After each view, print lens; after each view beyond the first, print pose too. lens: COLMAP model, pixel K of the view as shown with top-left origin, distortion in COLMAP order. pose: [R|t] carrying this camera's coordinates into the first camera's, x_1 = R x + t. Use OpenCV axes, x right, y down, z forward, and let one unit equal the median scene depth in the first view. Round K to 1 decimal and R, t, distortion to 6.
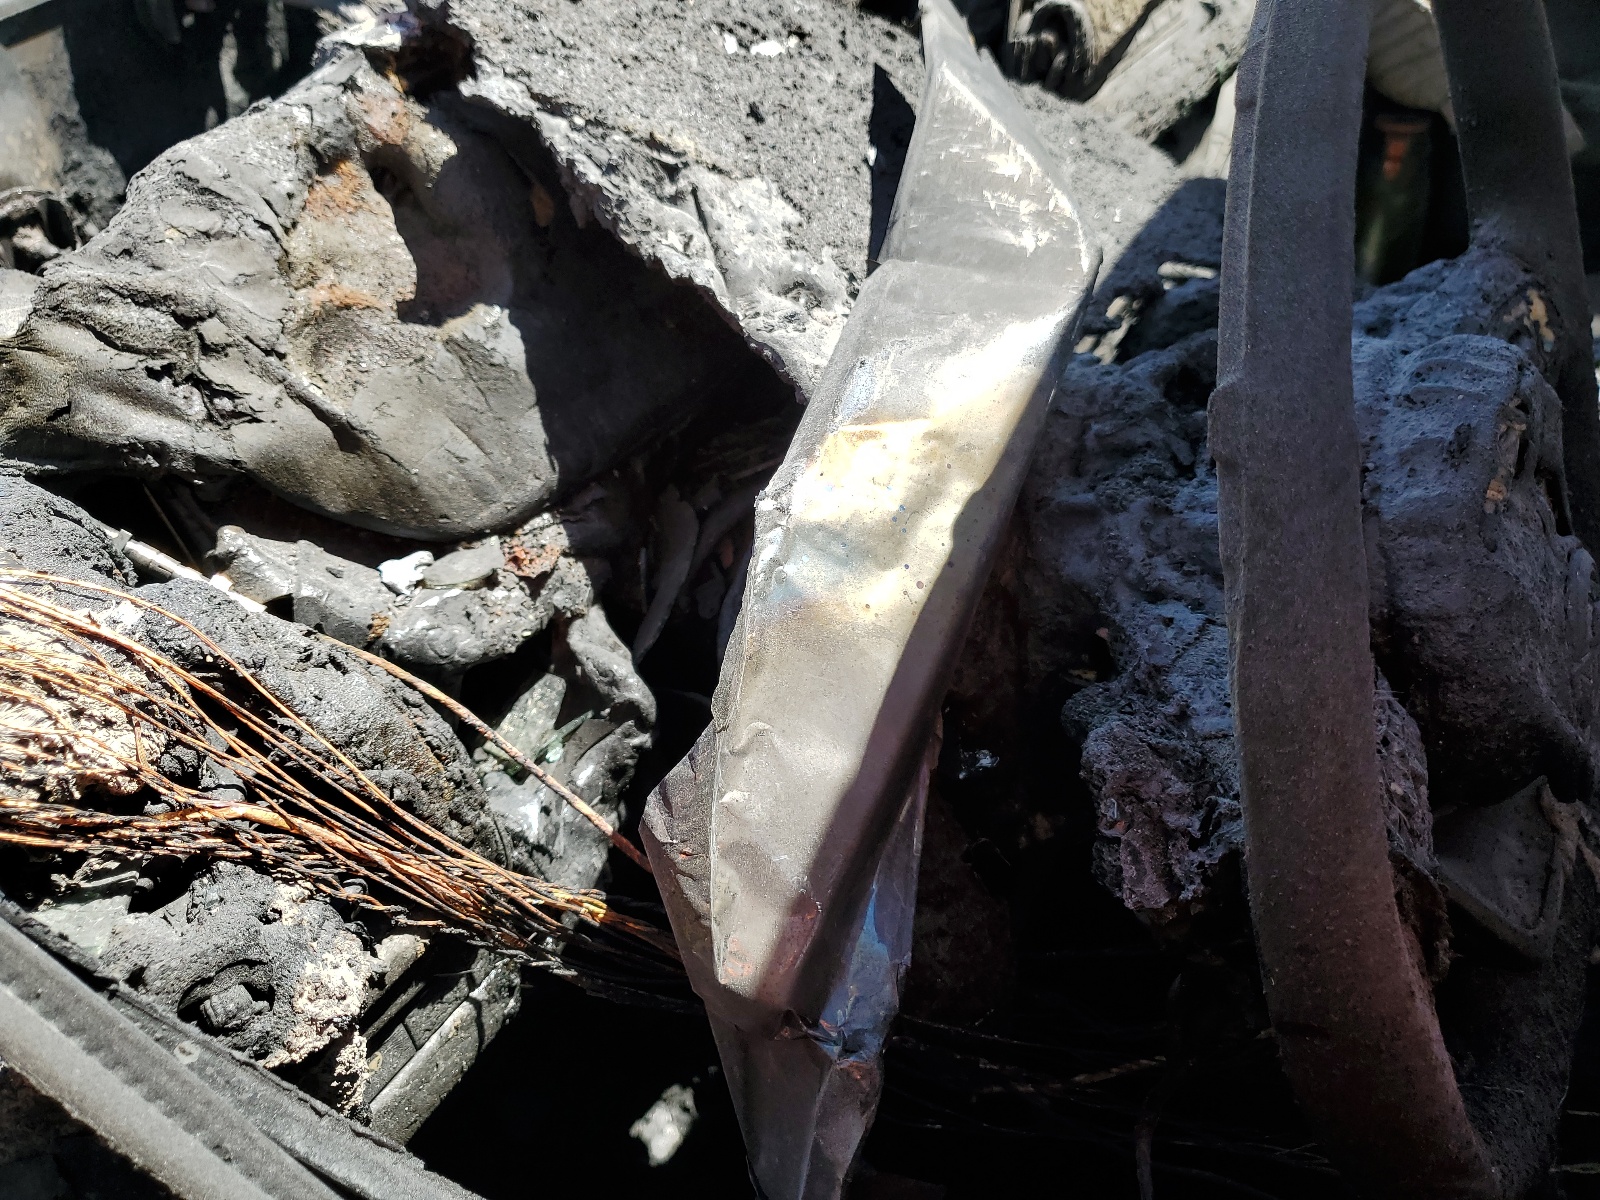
lens RADIAL K [[1207.5, 0, 799.1], [0, 1207.5, 600.0], [0, 0, 1]] dist [0.008763, 0.006126]
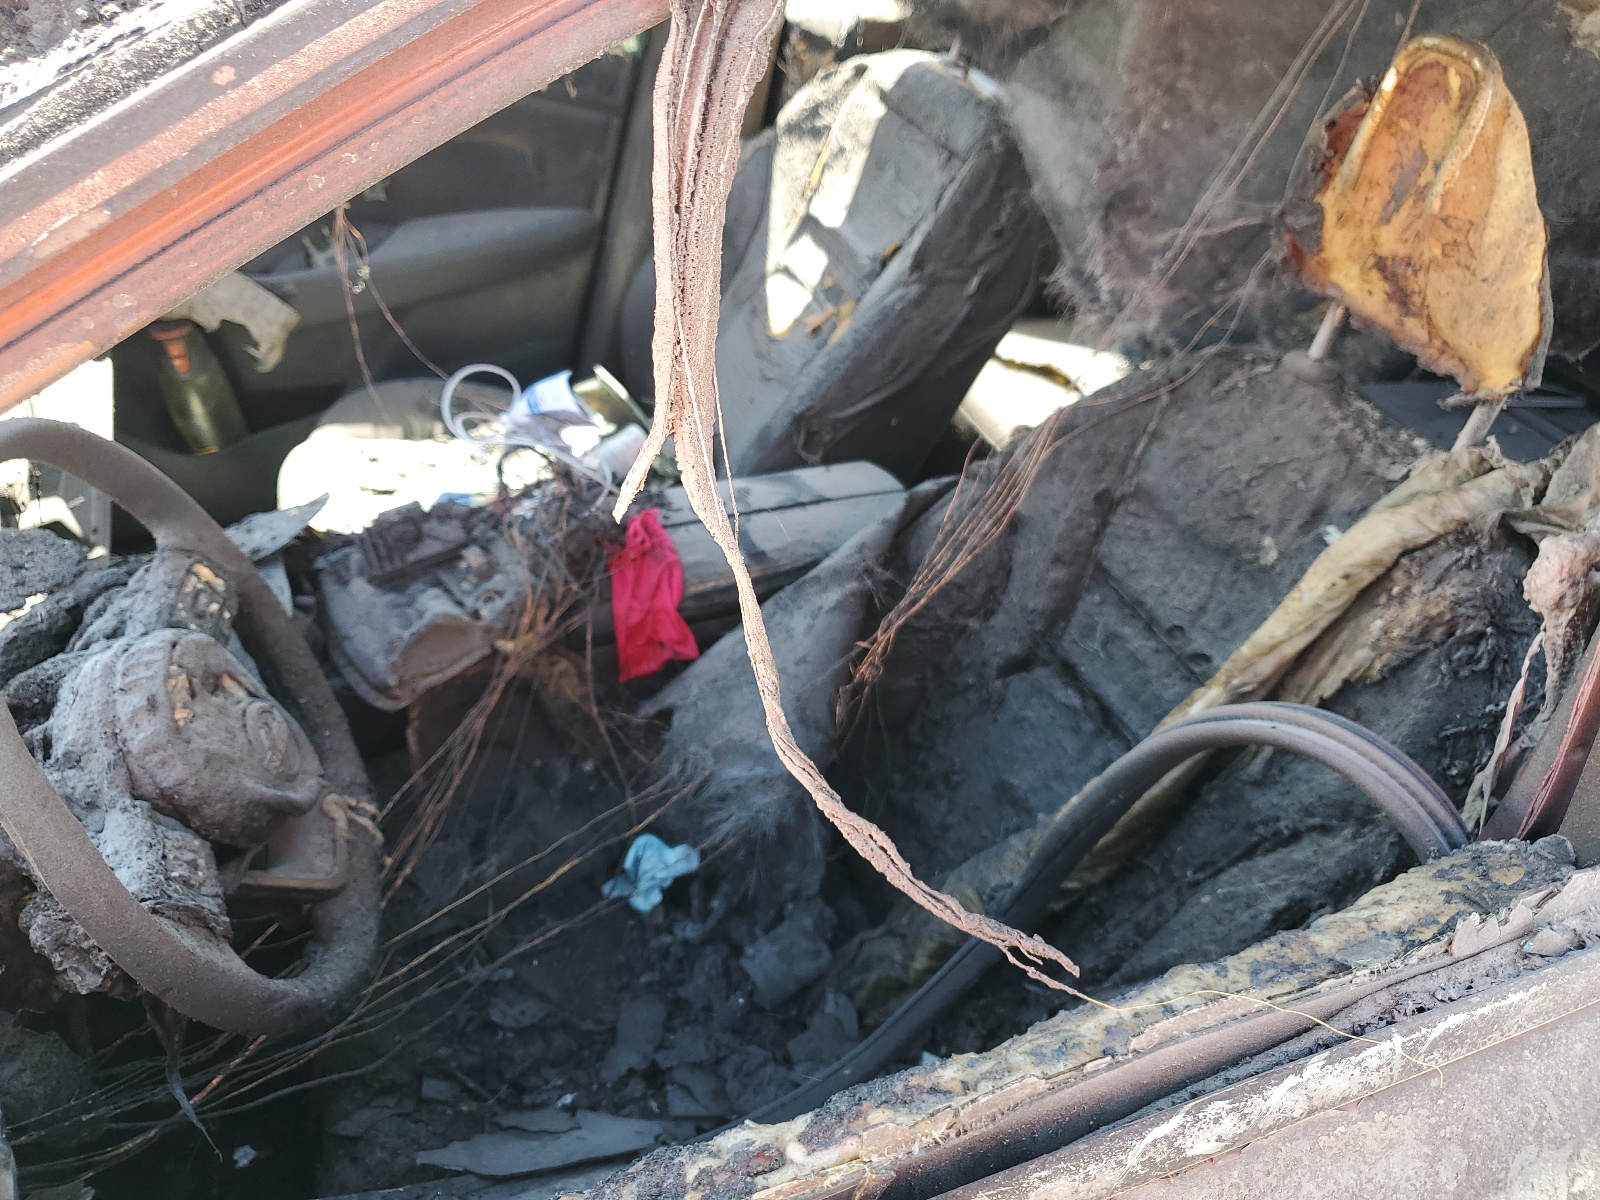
lens RADIAL K [[1207.5, 0, 798.4], [0, 1207.5, 594.3], [0, 0, 1]] dist [0.008763, 0.006126]
pose [[0.658134, -0.426702, 0.620310, 0.064486], [0.443677, 0.885443, 0.138352, -0.089849], [-0.608284, 0.184163, 0.772058, -1.325981]]
